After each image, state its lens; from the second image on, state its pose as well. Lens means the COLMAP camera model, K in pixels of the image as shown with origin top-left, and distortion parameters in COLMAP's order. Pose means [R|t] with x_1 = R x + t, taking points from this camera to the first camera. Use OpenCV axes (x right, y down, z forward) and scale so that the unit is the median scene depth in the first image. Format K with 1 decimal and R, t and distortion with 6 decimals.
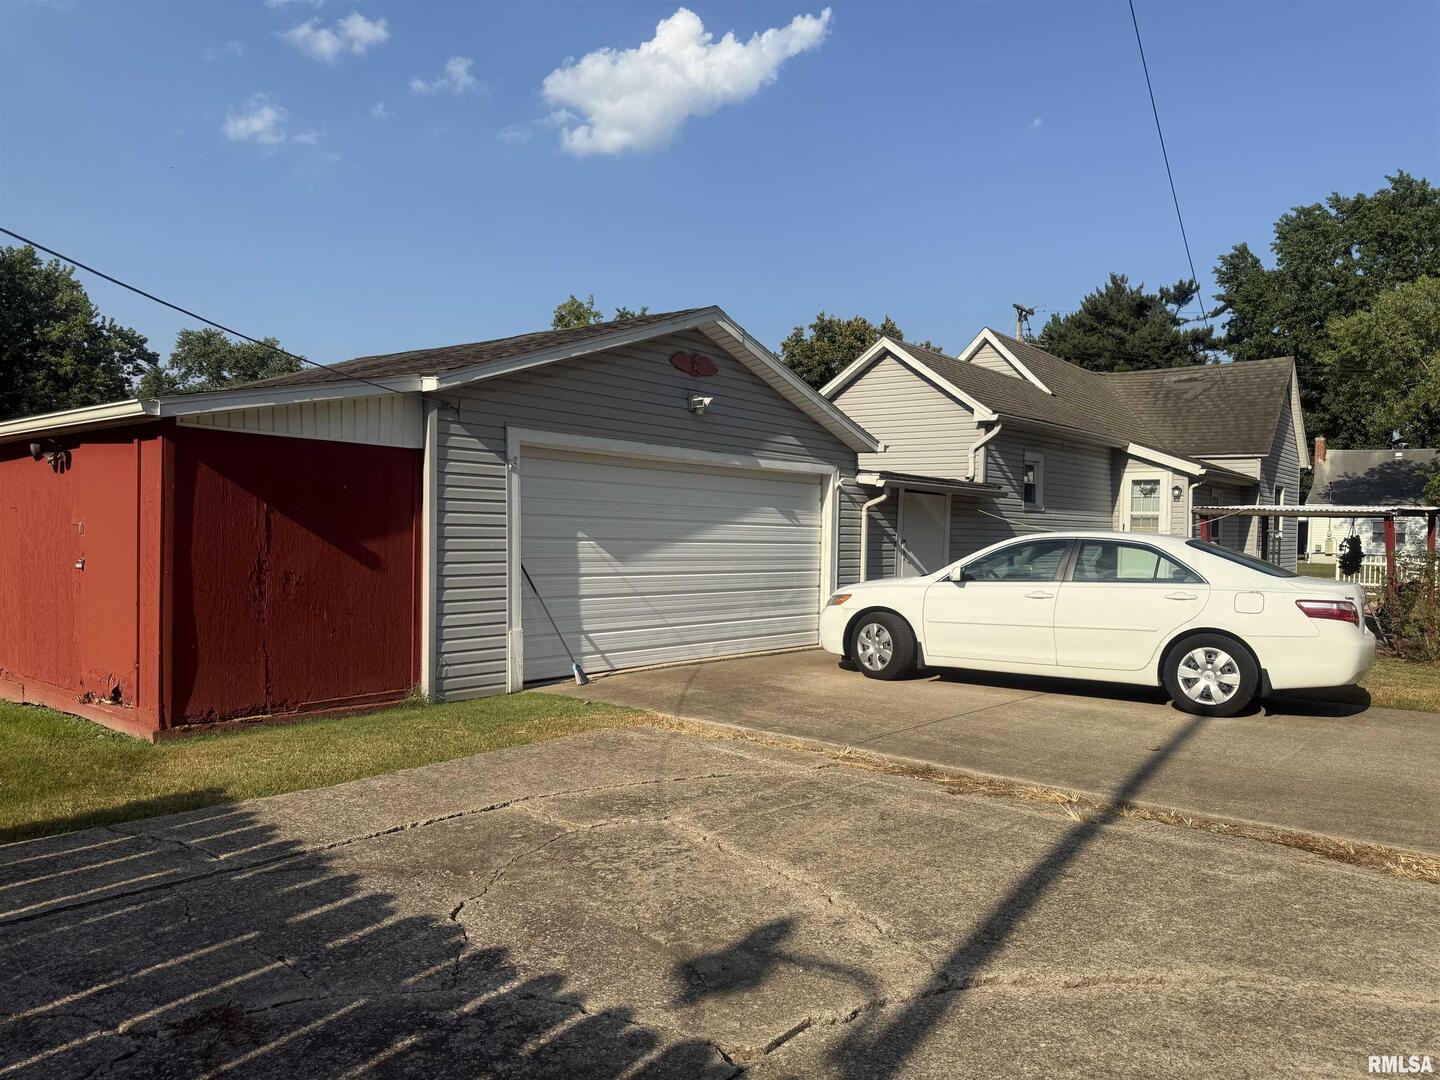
lens RADIAL K [[1013.5, 0, 721.8], [0, 1013.5, 550.0], [0, 0, 1]] dist [-0.002991, -0.008410]
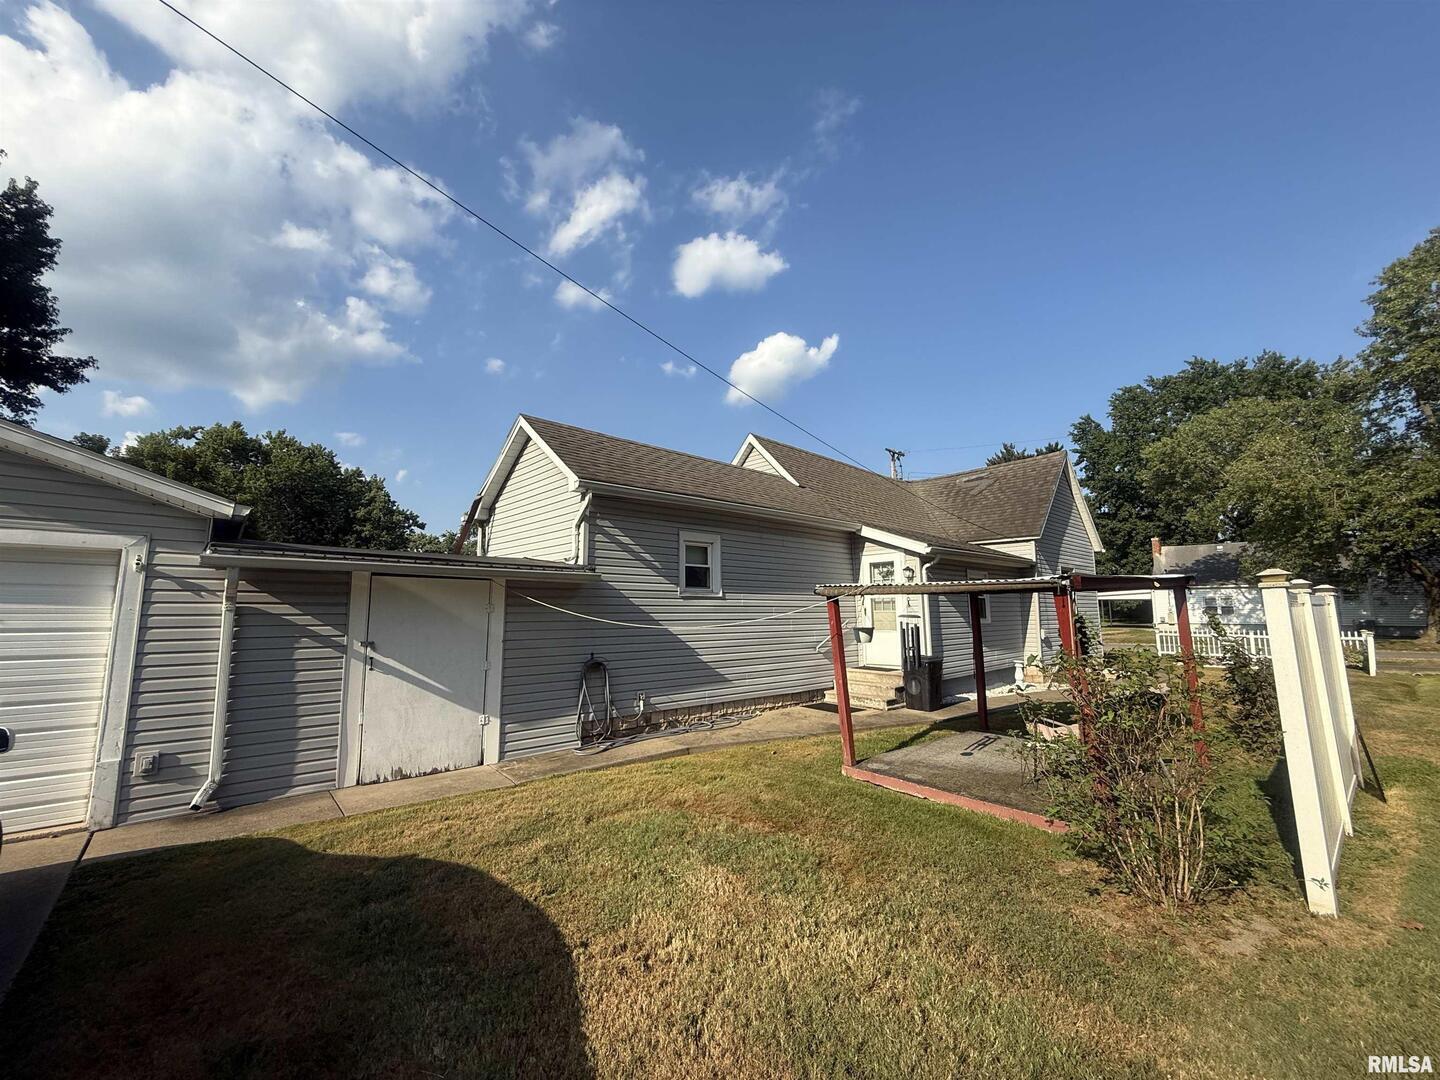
lens RADIAL K [[579.2, 0, 728.6], [0, 579.2, 530.2], [0, 0, 1]] dist [0.001919, 0.000253]
pose [[0.990189, -0.045638, -0.132071, 0.171952], [0.022777, 0.985235, -0.169684, -0.004325], [0.137865, 0.165011, 0.976609, 0.213537]]
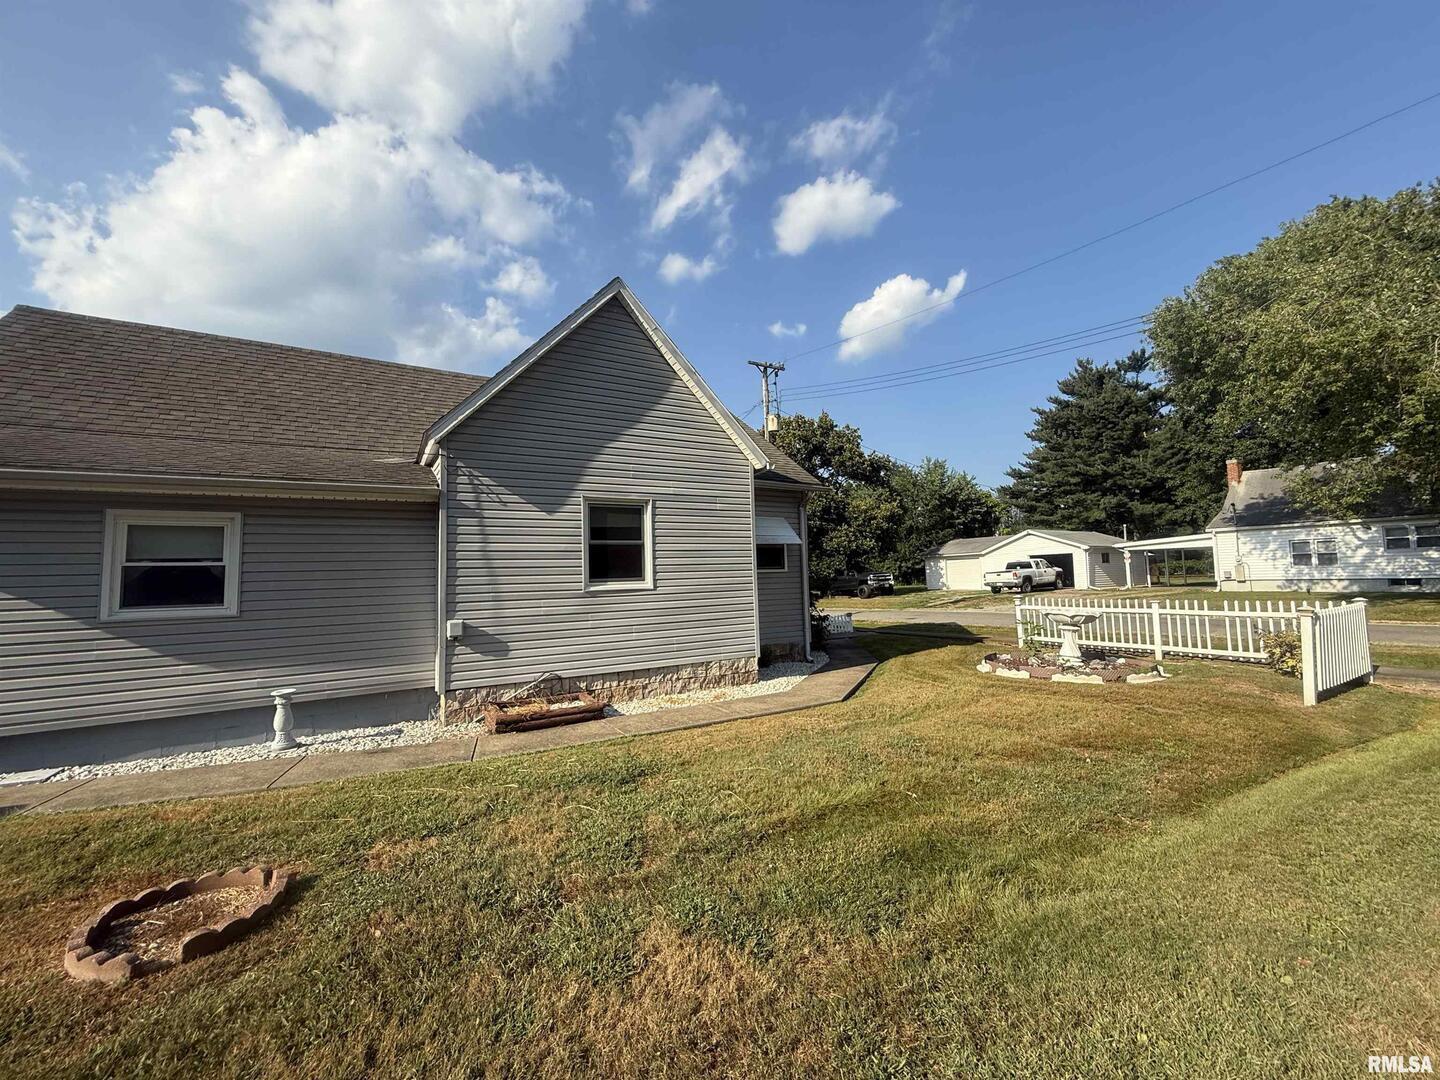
lens RADIAL K [[579.2, 0, 728.6], [0, 579.2, 530.2], [0, 0, 1]] dist [0.001919, 0.000253]
pose [[0.937432, -0.082787, -0.338182, 0.443133], [0.045494, 0.992117, -0.116764, -0.004261], [0.345183, 0.094073, 0.933809, 0.446900]]
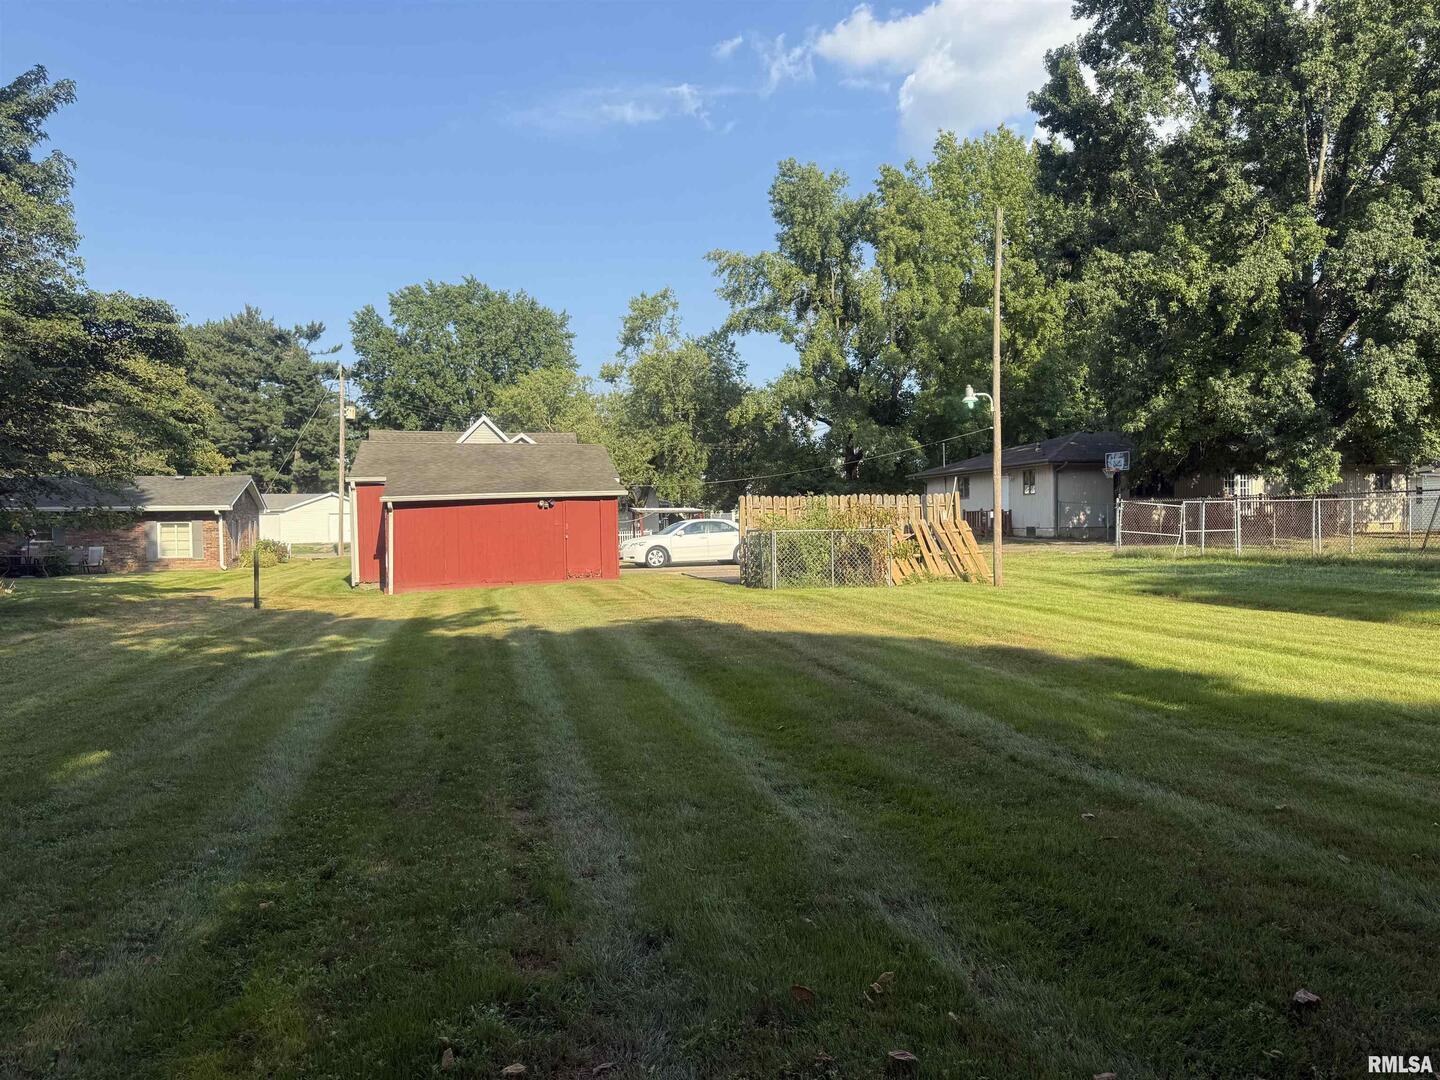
lens RADIAL K [[1013.5, 0, 721.8], [0, 1013.5, 550.0], [0, 0, 1]] dist [-0.002991, -0.008410]
pose [[0.570558, -0.053549, 0.819510, -0.584008], [0.047839, 0.998345, 0.031928, -0.004450], [-0.819863, 0.020987, 0.572175, -0.234339]]
